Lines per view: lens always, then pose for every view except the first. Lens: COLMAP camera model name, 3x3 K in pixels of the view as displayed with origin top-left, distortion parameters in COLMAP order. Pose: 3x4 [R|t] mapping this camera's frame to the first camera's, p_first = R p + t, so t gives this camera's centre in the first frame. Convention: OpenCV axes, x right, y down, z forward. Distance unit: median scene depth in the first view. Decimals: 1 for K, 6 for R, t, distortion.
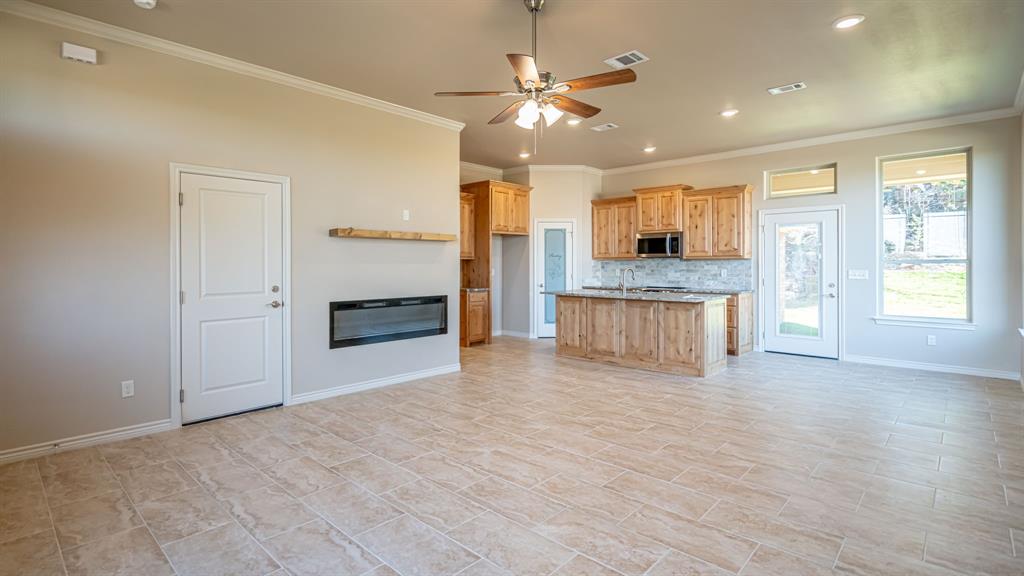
lens RADIAL K [[487.9, 0, 514.3], [0, 487.9, 260.7], [0, 0, 1]] dist [-0.001337, 0.000406]
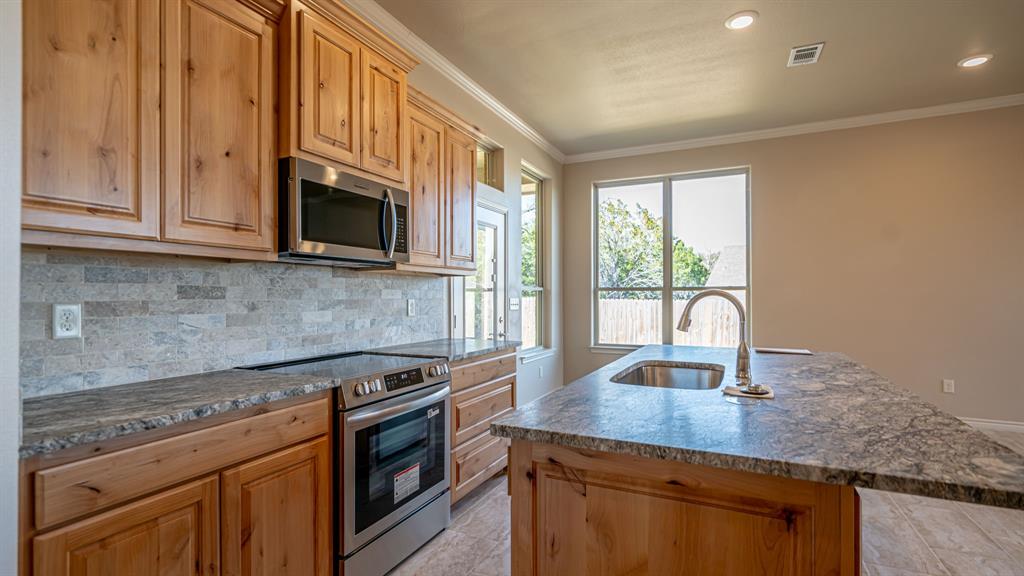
lens RADIAL K [[475.9, 0, 507.6], [0, 475.9, 300.1], [0, 0, 1]] dist [-0.002451, -0.000256]
pose [[-0.288844, -0.006779, 0.957352, -0.012587], [-0.008485, 0.999954, 0.004521, 0.016948], [-0.957339, -0.006818, -0.288888, 1.093367]]
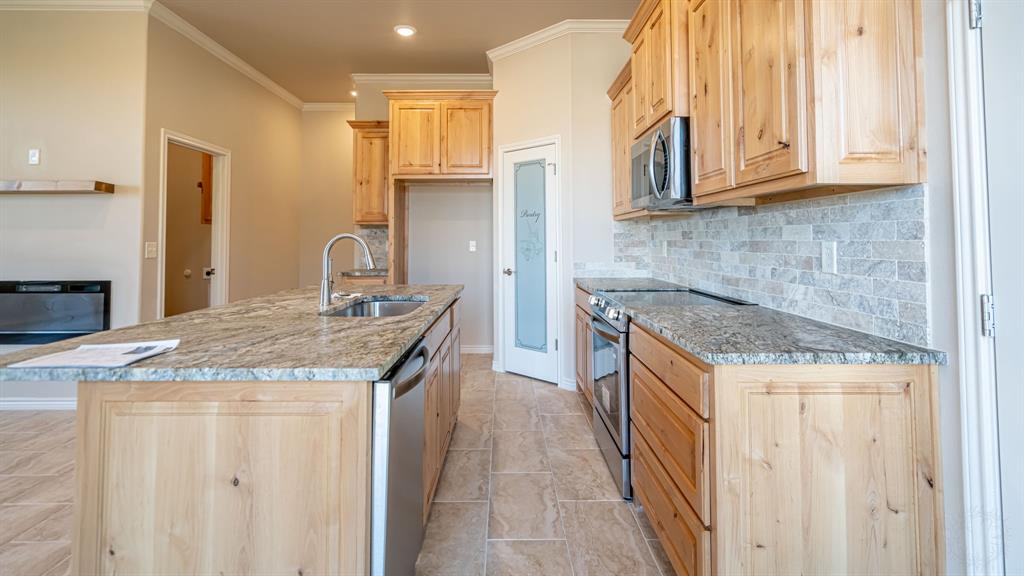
lens RADIAL K [[484.6, 0, 511.1], [0, 484.6, 219.5], [0, 0, 1]] dist [-0.001794, 0.000288]
pose [[0.682834, -0.030989, -0.729916, 0.520771], [0.007818, 0.999353, -0.035114, 0.015380], [0.730532, 0.018271, 0.682634, 0.762757]]
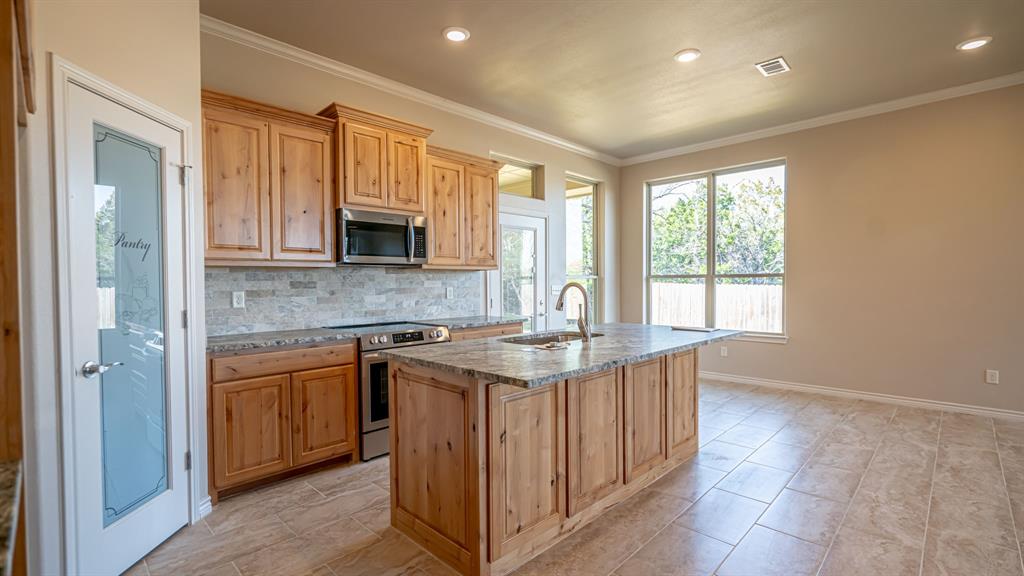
lens RADIAL K [[453.2, 0, 500.0], [0, 453.2, 300.1], [0, 0, 1]] dist [-0.009795, 0.000599]
pose [[0.054300, -0.039195, 0.997755, -0.168342], [-0.002563, 0.999221, 0.039392, 0.011869], [-0.998521, -0.004697, 0.054157, 0.946665]]
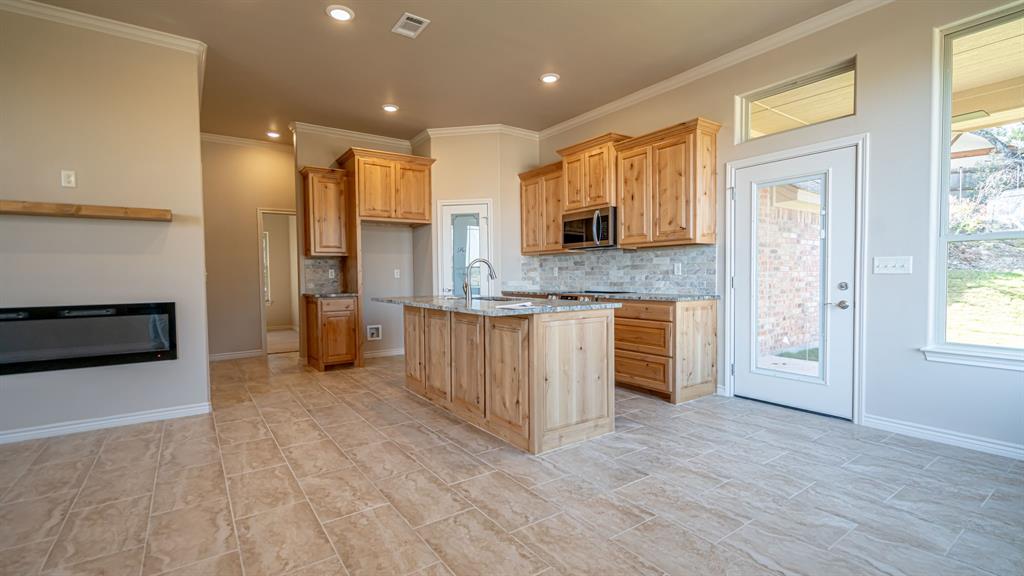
lens RADIAL K [[462.2, 0, 520.4], [0, 462.2, 290.0], [0, 0, 1]] dist [-0.003137, 0.000534]
pose [[0.979022, -0.003497, -0.203723, 0.368565], [0.012209, 0.999063, 0.041523, 0.026670], [0.203387, -0.043139, 0.978148, 0.384628]]
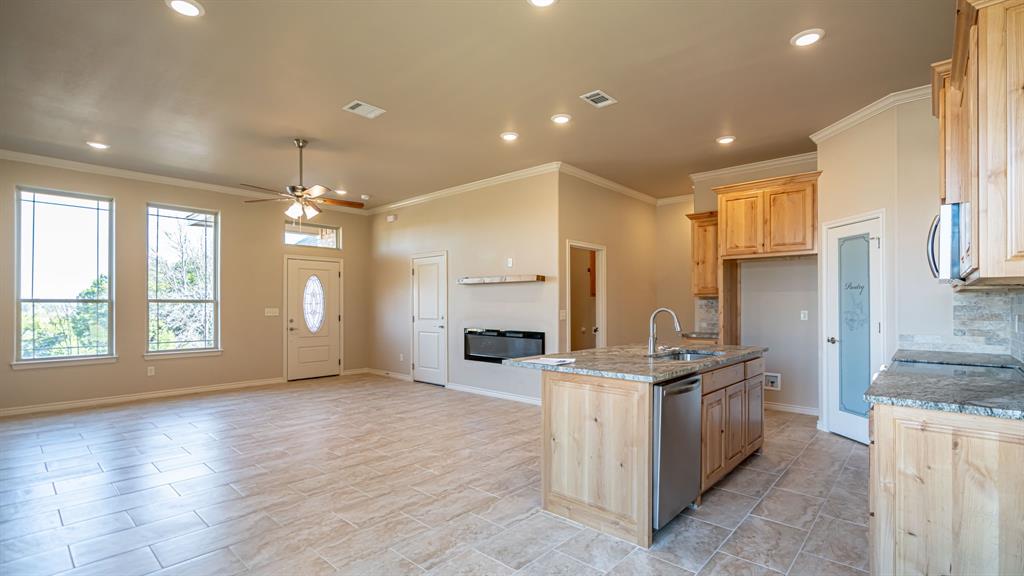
lens RADIAL K [[473.5, 0, 512.1], [0, 473.5, 301.4], [0, 0, 1]] dist [-0.009238, 0.000530]
pose [[0.007199, -0.003577, -0.999968, 0.708410], [0.007250, 0.999968, -0.003525, 0.006066], [0.999948, -0.007225, 0.007224, 0.740175]]
